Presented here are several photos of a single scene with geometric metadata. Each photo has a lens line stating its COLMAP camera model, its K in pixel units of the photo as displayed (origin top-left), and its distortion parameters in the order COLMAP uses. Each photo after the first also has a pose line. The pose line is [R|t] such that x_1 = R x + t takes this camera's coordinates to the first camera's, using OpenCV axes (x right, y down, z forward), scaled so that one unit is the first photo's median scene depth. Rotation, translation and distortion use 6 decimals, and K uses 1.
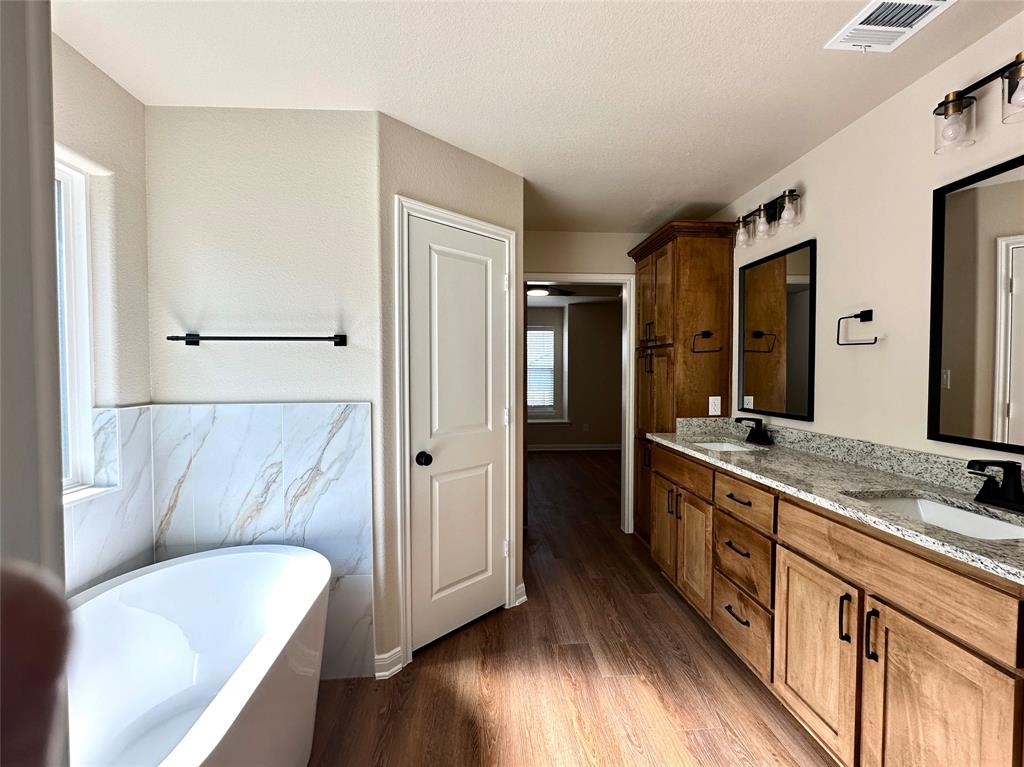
lens RADIAL K [[443.1, 0, 512.0], [0, 443.1, 383.5], [0, 0, 1]] dist [-0.001134, 0.000633]
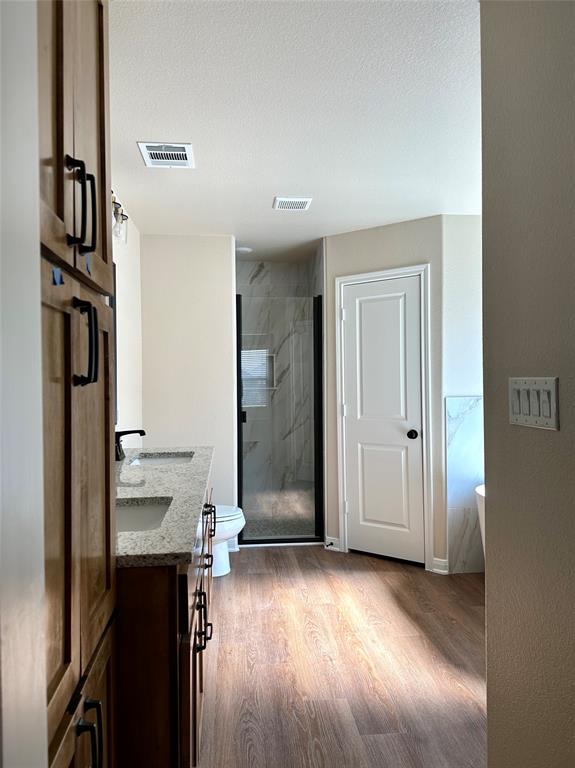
lens RADIAL K [[537.5, 0, 277.2], [0, 537.5, 385.0], [0, 0, 1]] dist [0.086686, -0.130133]
pose [[-0.999948, 0.009651, -0.003198, 0.341865], [0.009523, 0.999230, 0.038063, -0.055345], [0.003563, 0.038031, -0.999270, 2.092514]]
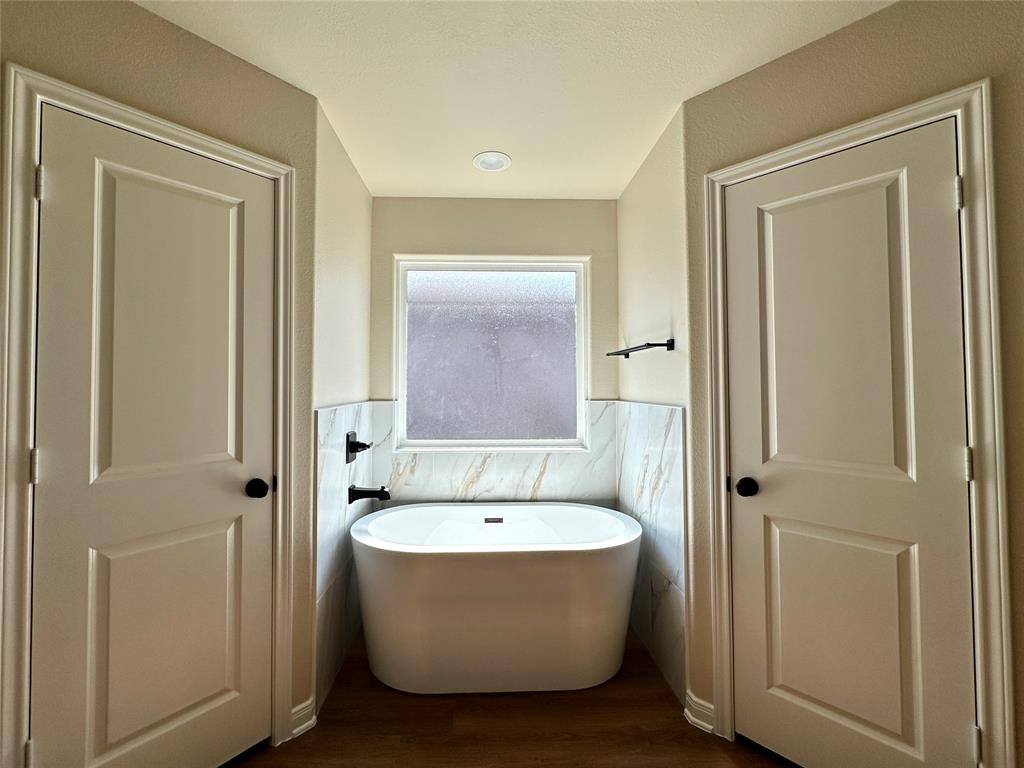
lens RADIAL K [[446.8, 0, 488.6], [0, 446.8, 370.6], [0, 0, 1]] dist [-0.000917, -0.000325]
pose [[-0.058169, -0.028984, -0.997886, 0.627981], [-0.027999, 0.999233, -0.027391, 0.001440], [0.997914, 0.026347, -0.058935, 0.614592]]
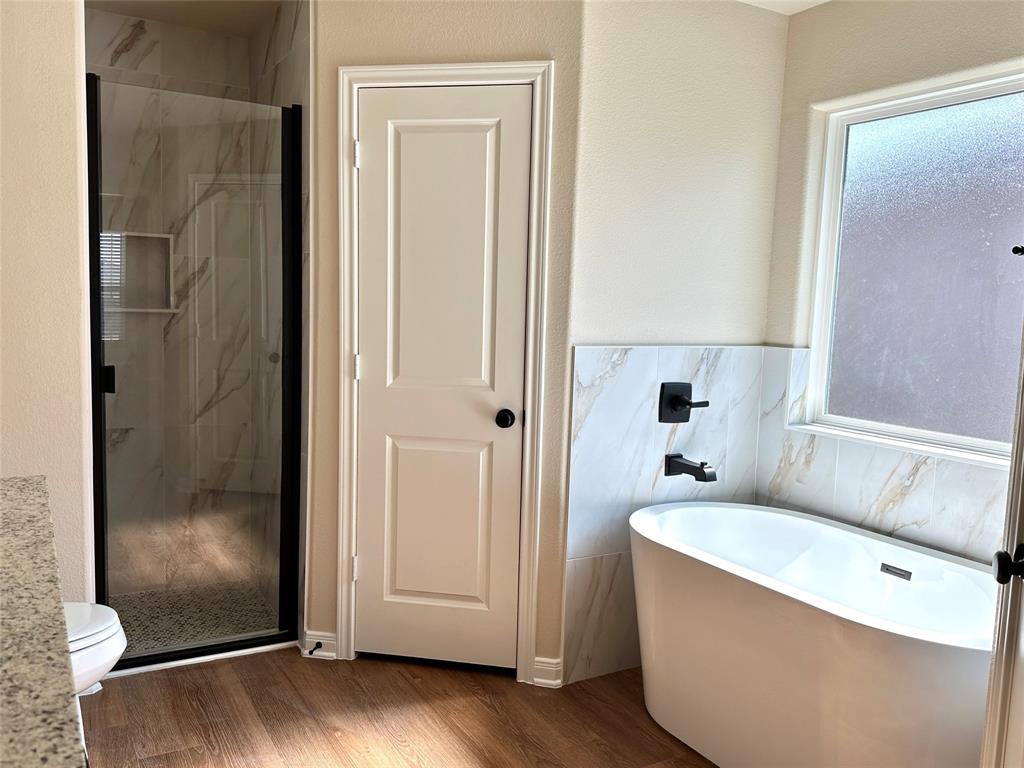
lens RADIAL K [[820.2, 0, 508.6], [0, 820.2, 391.7], [0, 0, 1]] dist [0.147730, -0.276066]
pose [[-0.904906, 0.015607, -0.425325, 0.462944], [-0.045060, 0.990198, 0.132201, -0.039101], [0.423220, 0.138794, -0.895333, 1.460316]]
